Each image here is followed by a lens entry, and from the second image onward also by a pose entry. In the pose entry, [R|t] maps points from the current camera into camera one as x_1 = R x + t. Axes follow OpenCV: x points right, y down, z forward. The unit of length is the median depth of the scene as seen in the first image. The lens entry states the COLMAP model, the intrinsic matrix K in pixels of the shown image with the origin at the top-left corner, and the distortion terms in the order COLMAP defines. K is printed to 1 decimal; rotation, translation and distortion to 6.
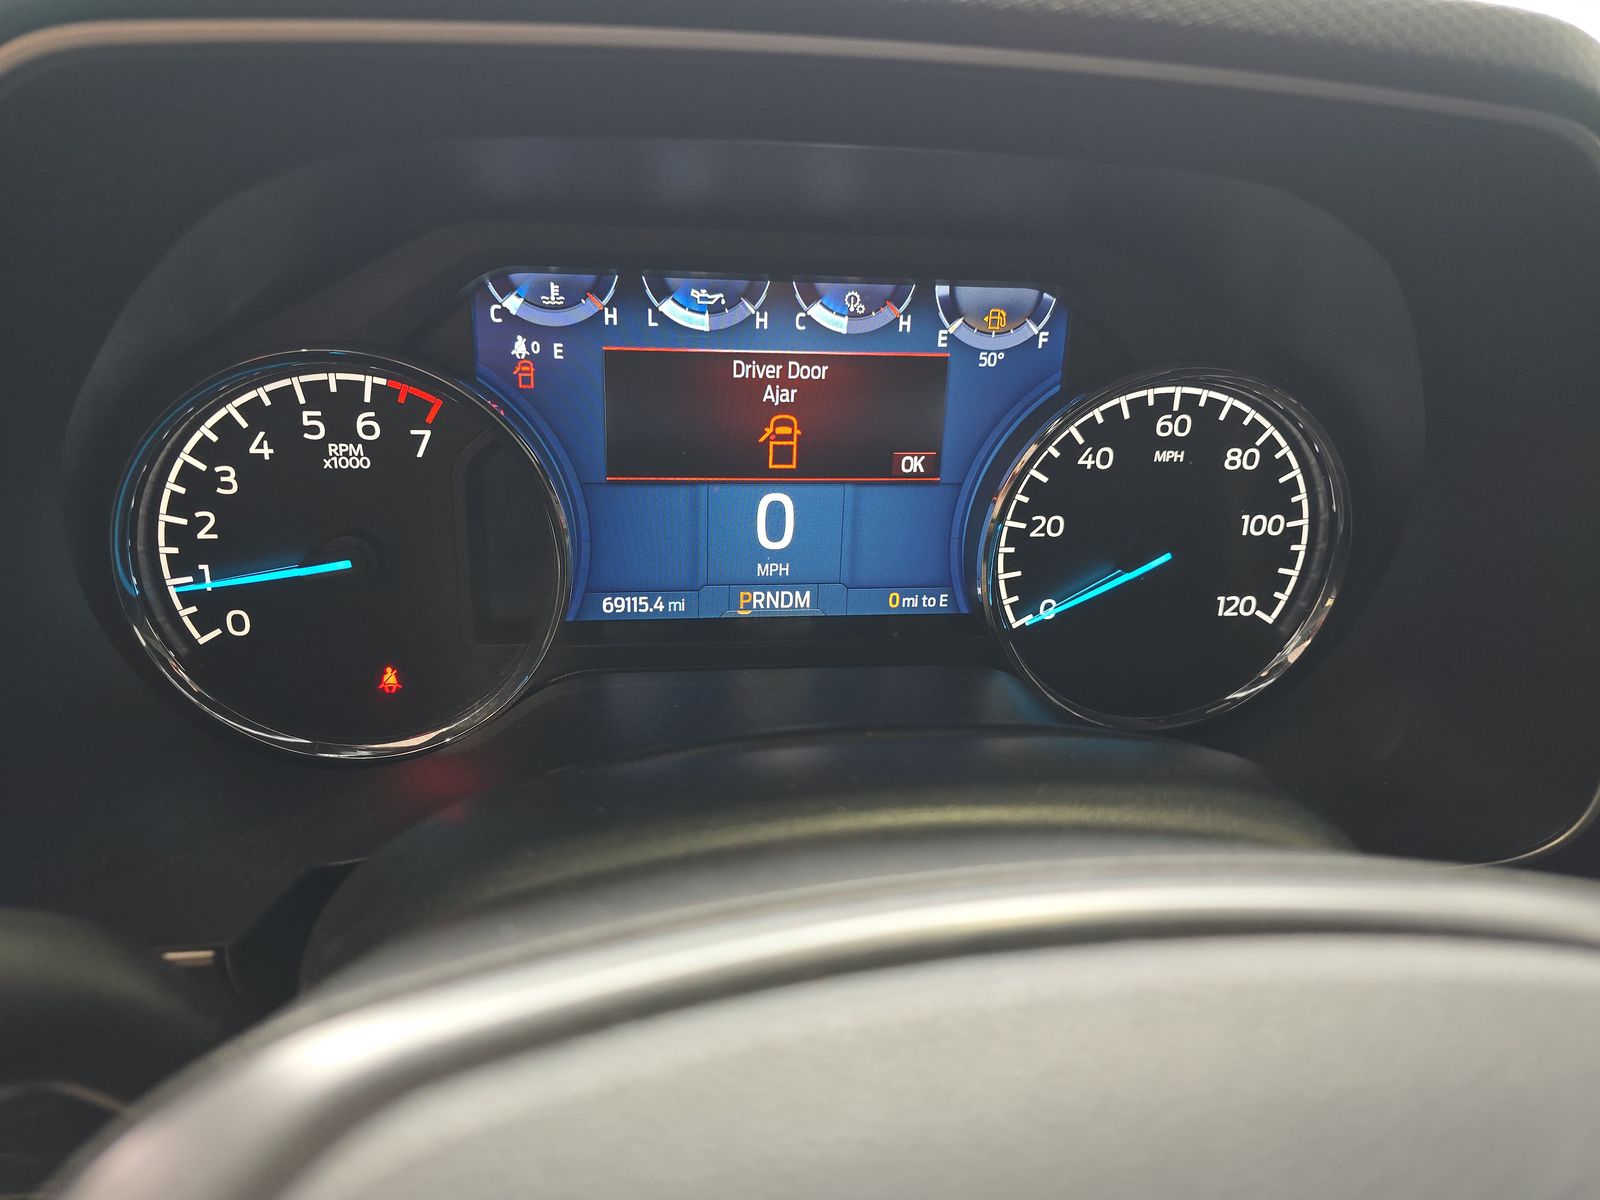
lens RADIAL K [[1079.0, 0, 809.3], [0, 1079.0, 606.6], [0, 0, 1]] dist [0.044494, -0.005041]
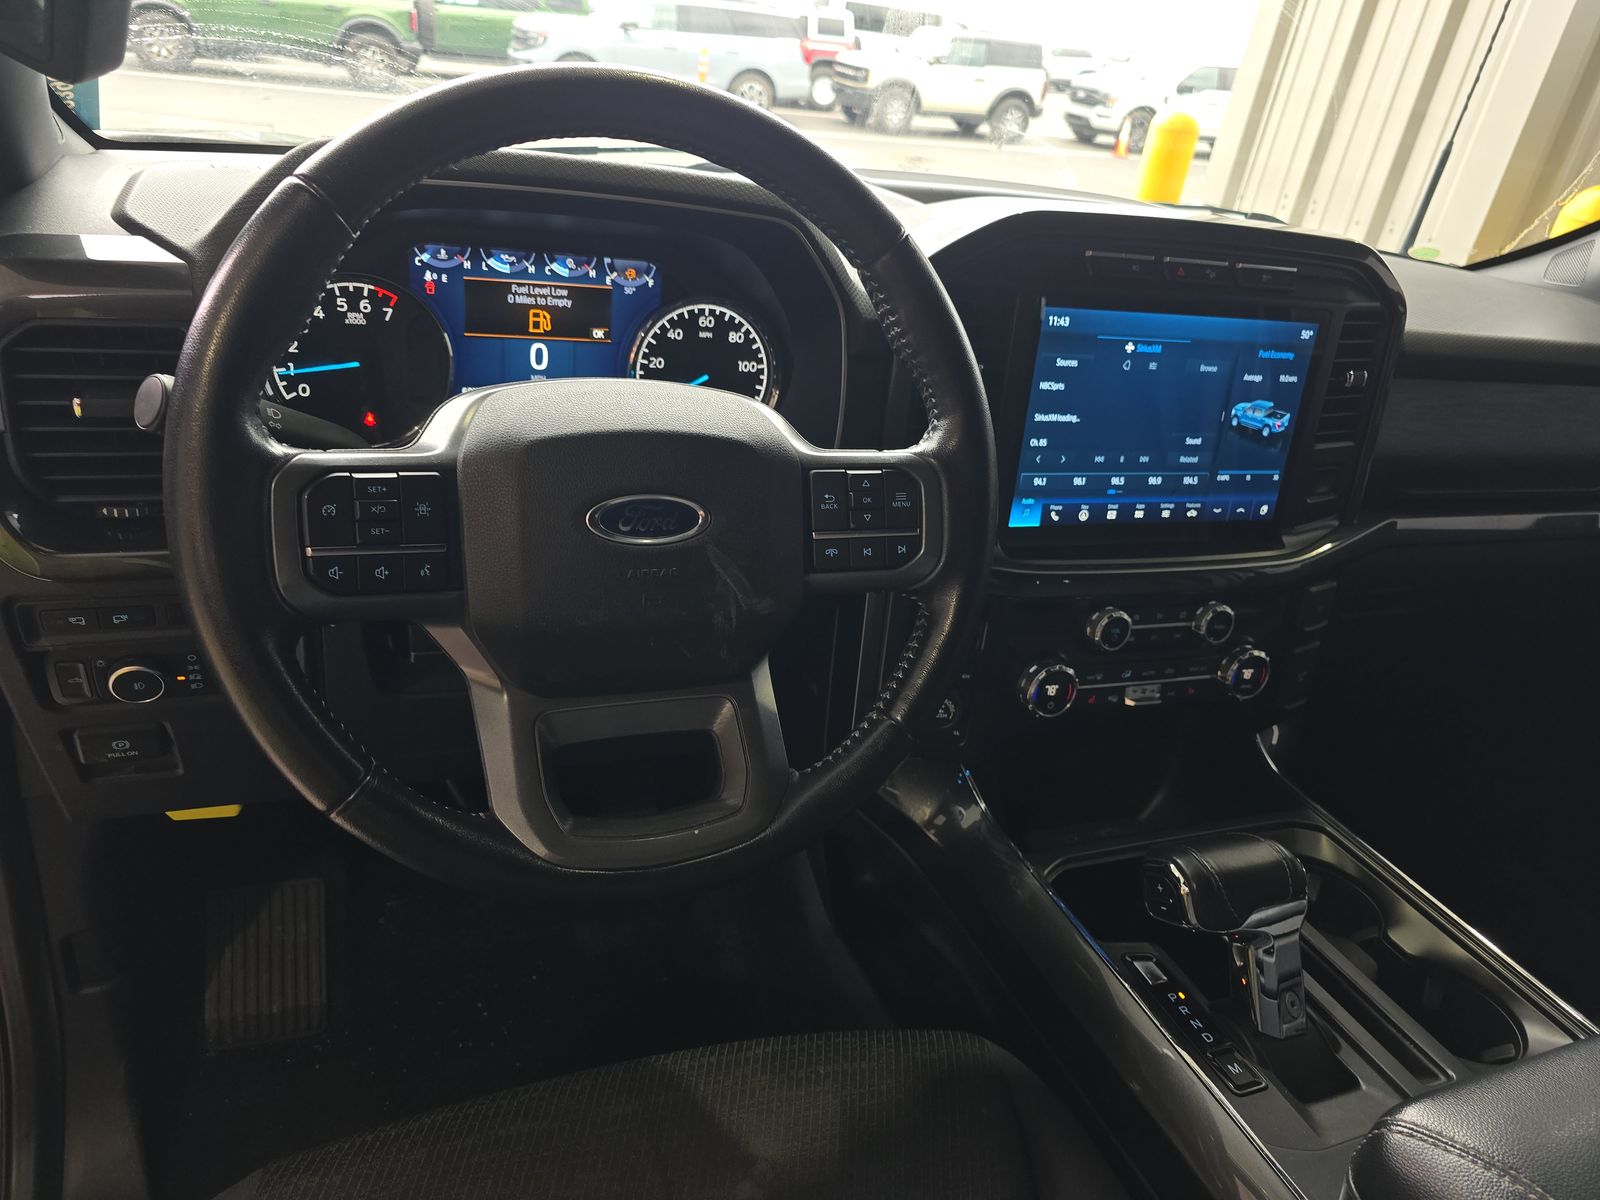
lens RADIAL K [[1079.0, 0, 790.9], [0, 1079.0, 591.1], [0, 0, 1]] dist [0.044494, -0.005041]
pose [[0.968999, -0.029685, 0.245276, -0.097031], [0.025097, 0.999447, 0.021810, 0.405694], [-0.245788, -0.014978, 0.969208, -1.467261]]
